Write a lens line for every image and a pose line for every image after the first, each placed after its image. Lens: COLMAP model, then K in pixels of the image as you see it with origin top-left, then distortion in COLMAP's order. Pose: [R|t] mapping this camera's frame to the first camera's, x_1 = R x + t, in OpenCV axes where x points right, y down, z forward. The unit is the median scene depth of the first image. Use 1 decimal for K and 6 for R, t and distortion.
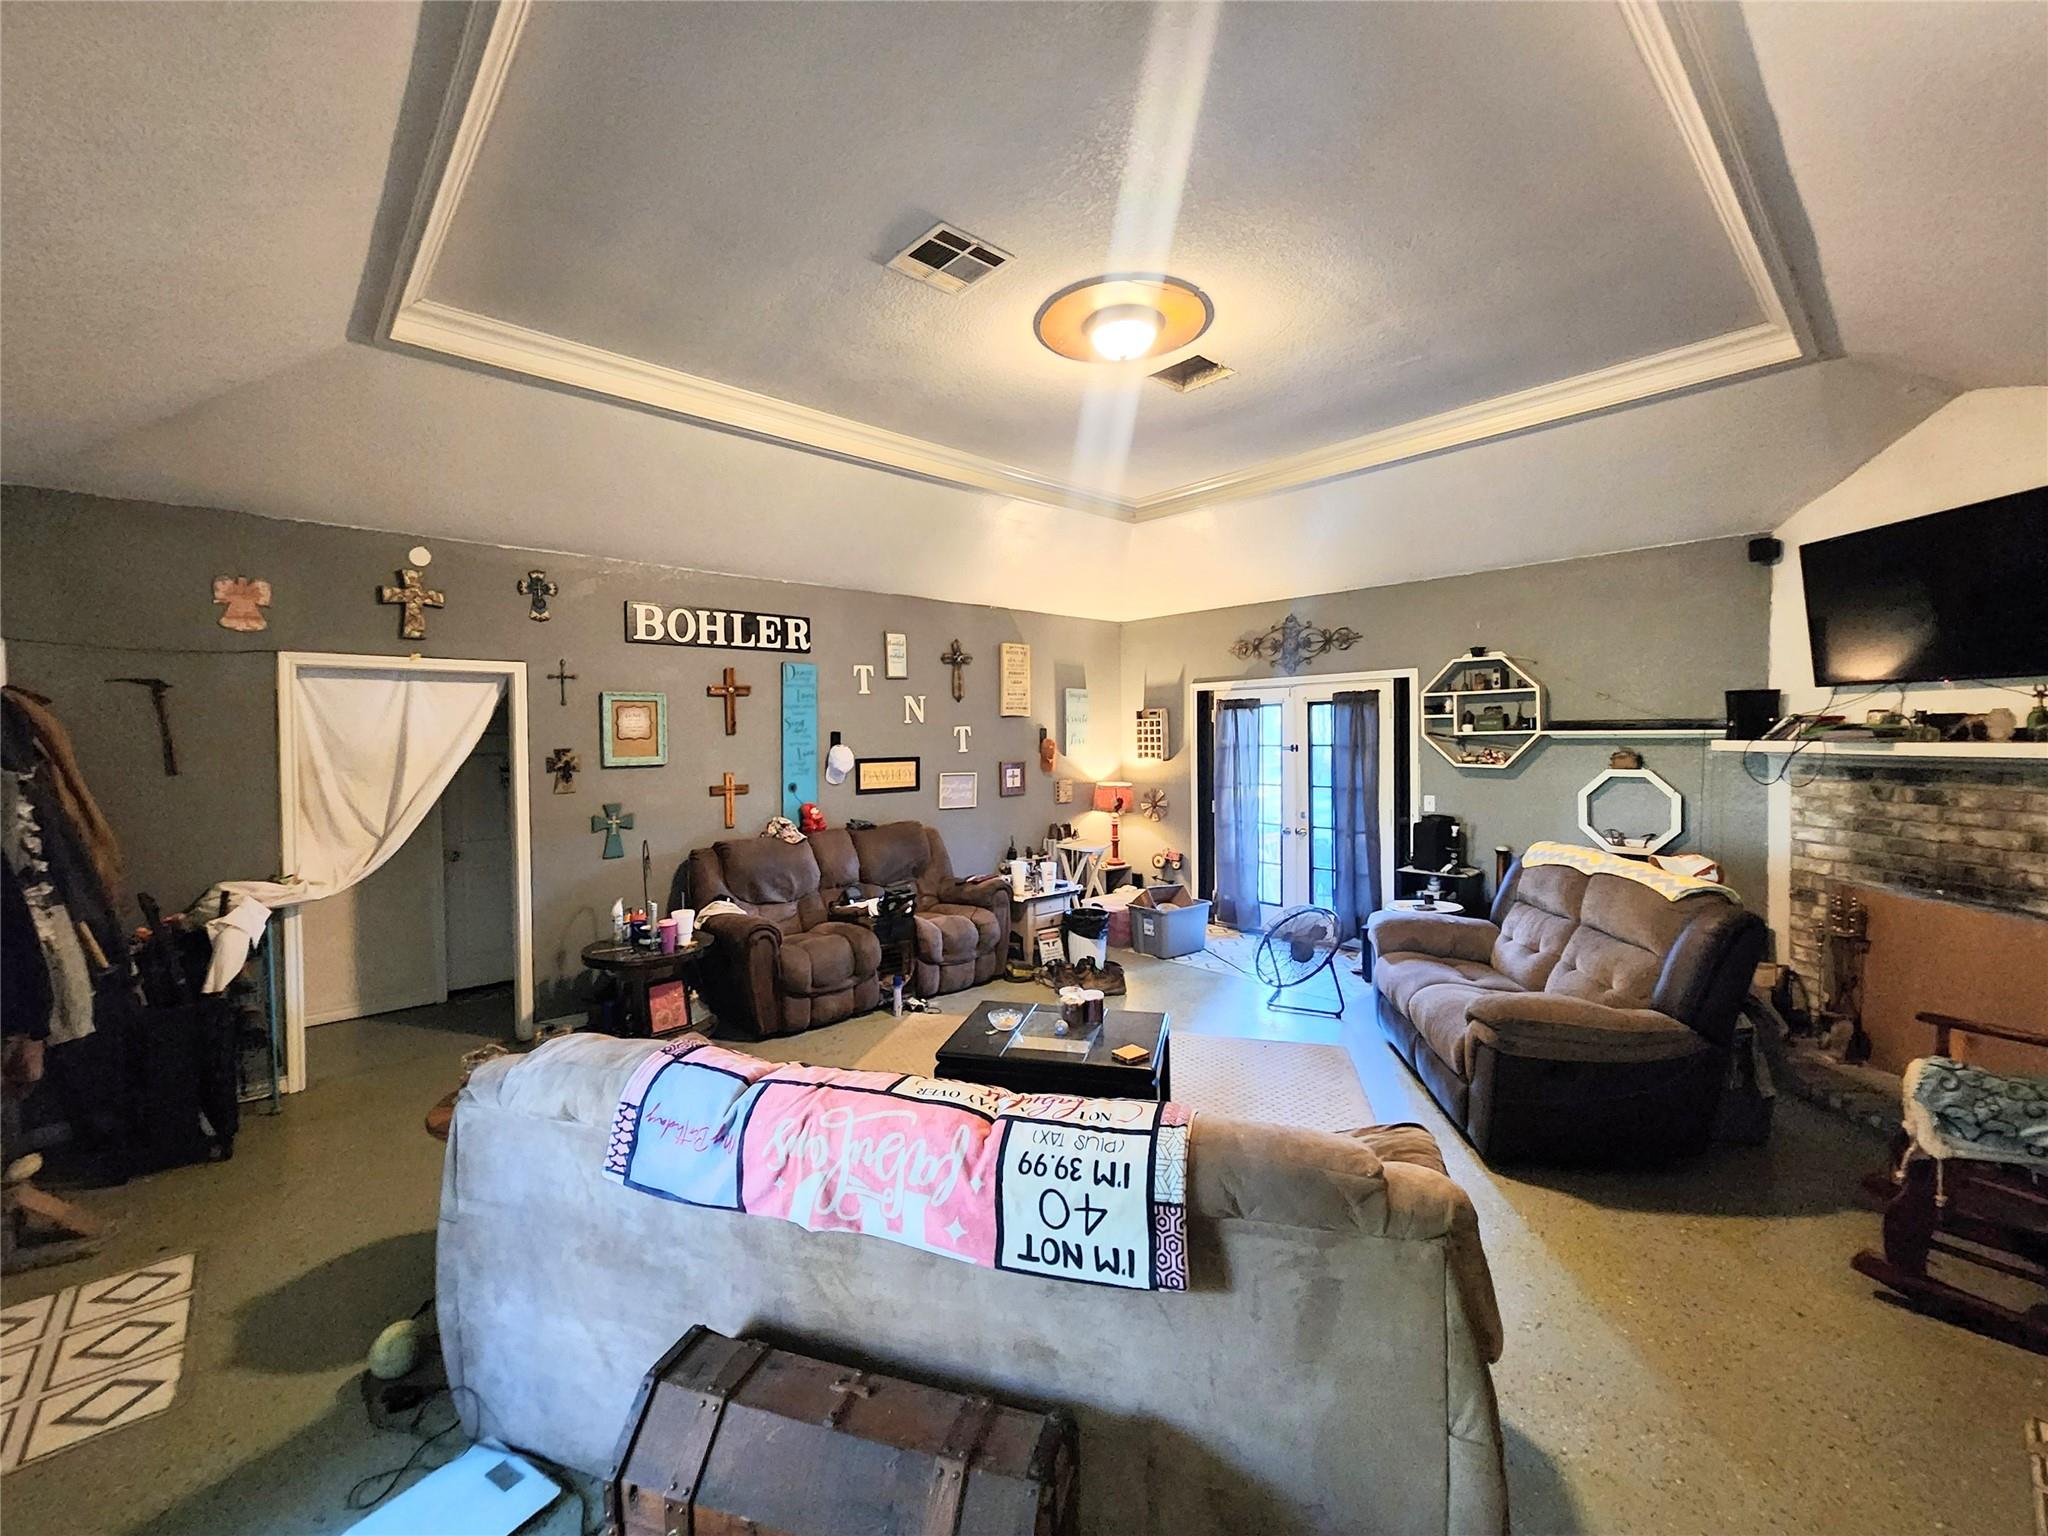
lens RADIAL K [[839.0, 0, 1025.9], [0, 839.0, 758.7], [0, 0, 1]] dist [0.001743, 0.000010]
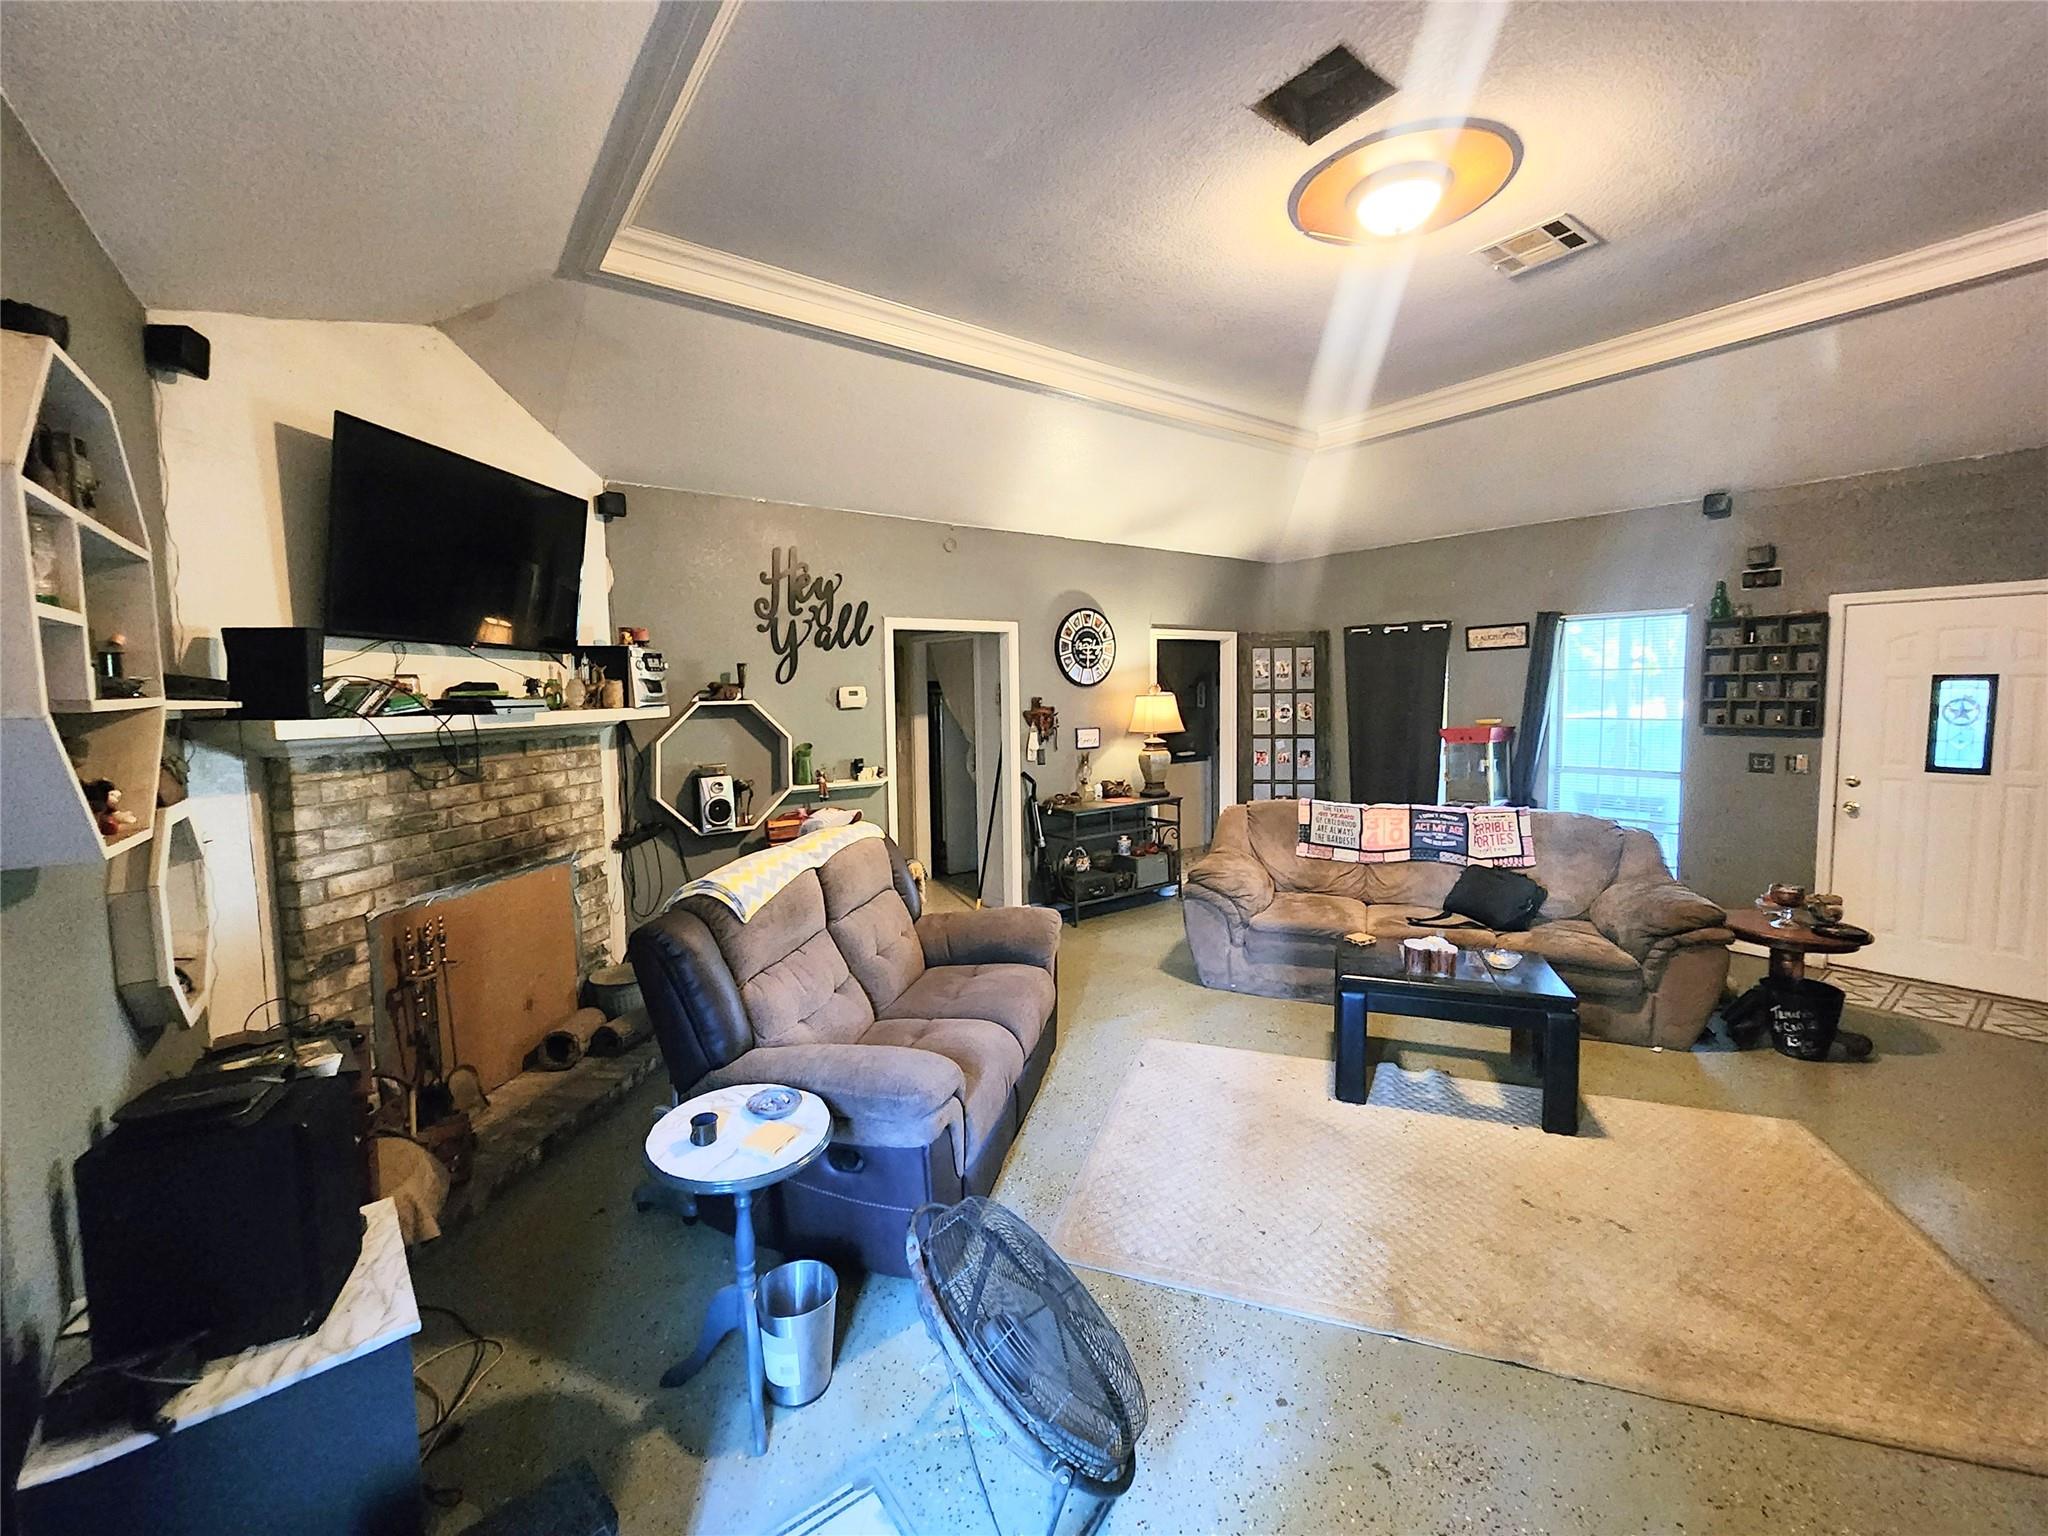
lens RADIAL K [[839.0, 0, 1021.7], [0, 839.0, 757.9], [0, 0, 1]] dist [0.001743, 0.000010]
pose [[-0.995096, 0.021634, 0.096520, 0.382875], [0.031854, 0.993895, 0.105636, -0.046859], [-0.093645, 0.108193, -0.989710, 1.753228]]
